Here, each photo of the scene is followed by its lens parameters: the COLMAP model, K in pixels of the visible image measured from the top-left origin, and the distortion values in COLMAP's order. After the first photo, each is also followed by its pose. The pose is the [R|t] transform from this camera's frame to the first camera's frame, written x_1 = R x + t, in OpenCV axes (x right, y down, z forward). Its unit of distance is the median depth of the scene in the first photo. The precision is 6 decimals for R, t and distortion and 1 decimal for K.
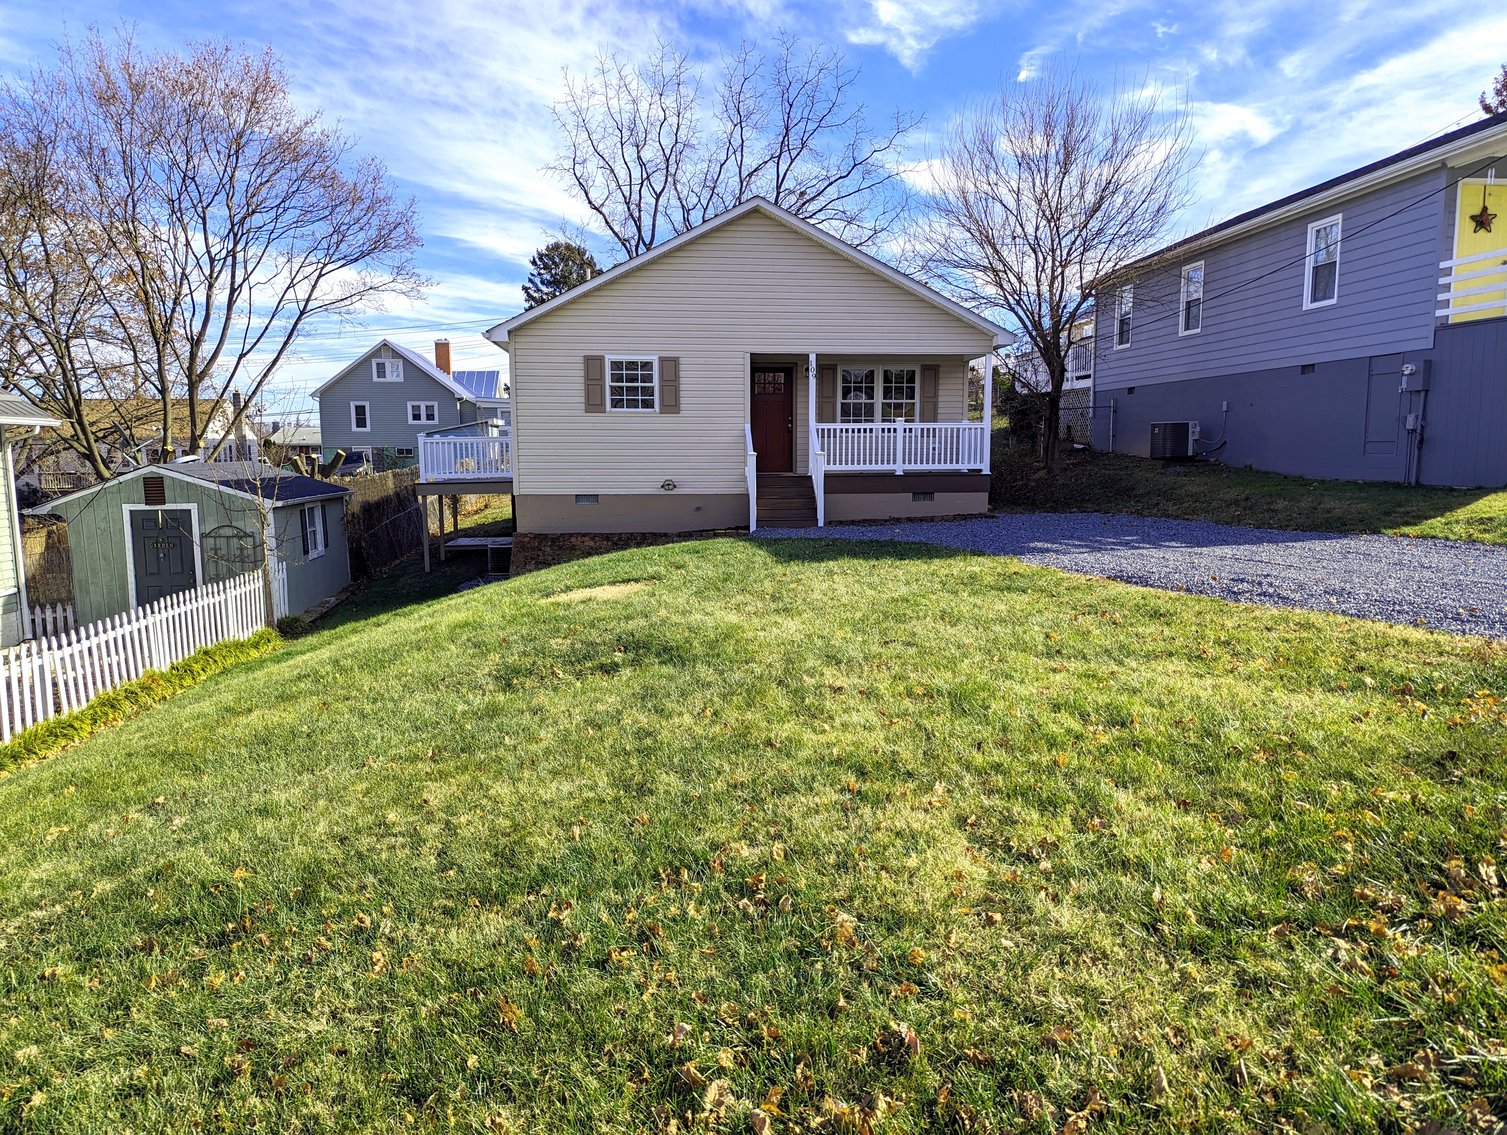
lens RADIAL K [[1051.5, 0, 753.5], [0, 1051.5, 567.5], [0, 0, 1]] dist [0.001213, 0.000067]
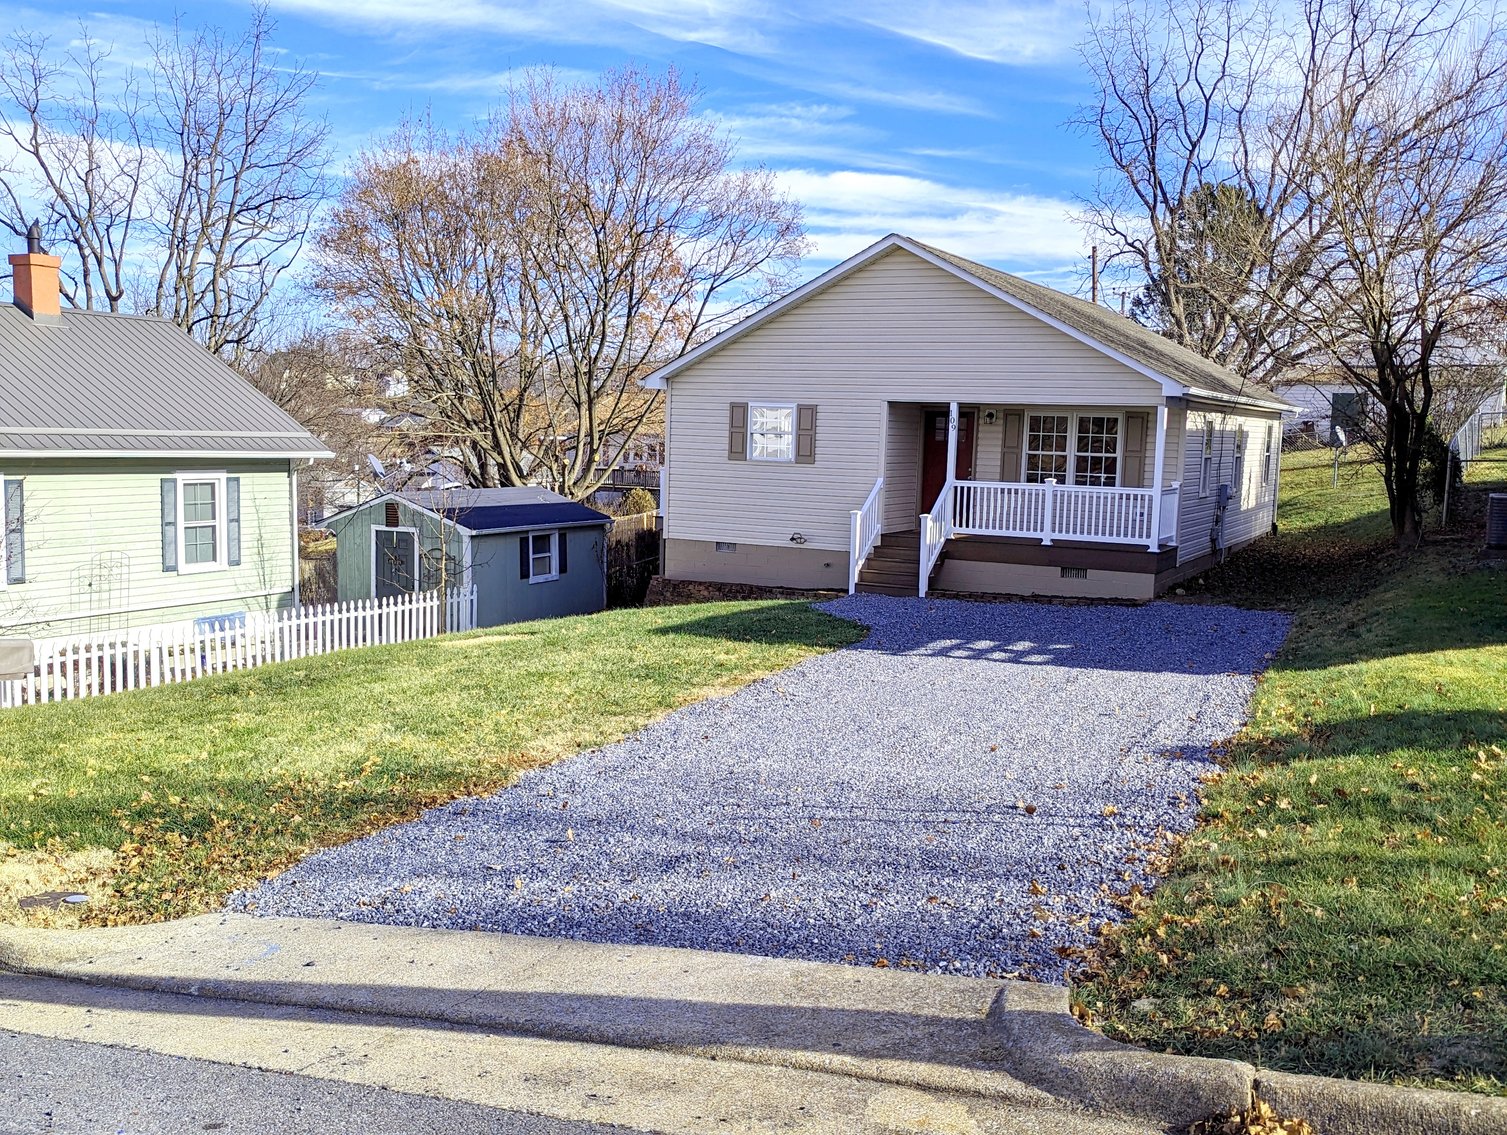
lens RADIAL K [[1415.1, 0, 753.5], [0, 1415.1, 567.5], [0, 0, 1]] dist [0.002734, -0.000363]
pose [[0.830641, 0.080710, -0.550928, 0.585154], [-0.091242, 0.995794, 0.008315, -0.058528], [0.549282, 0.043361, 0.834511, -0.088179]]
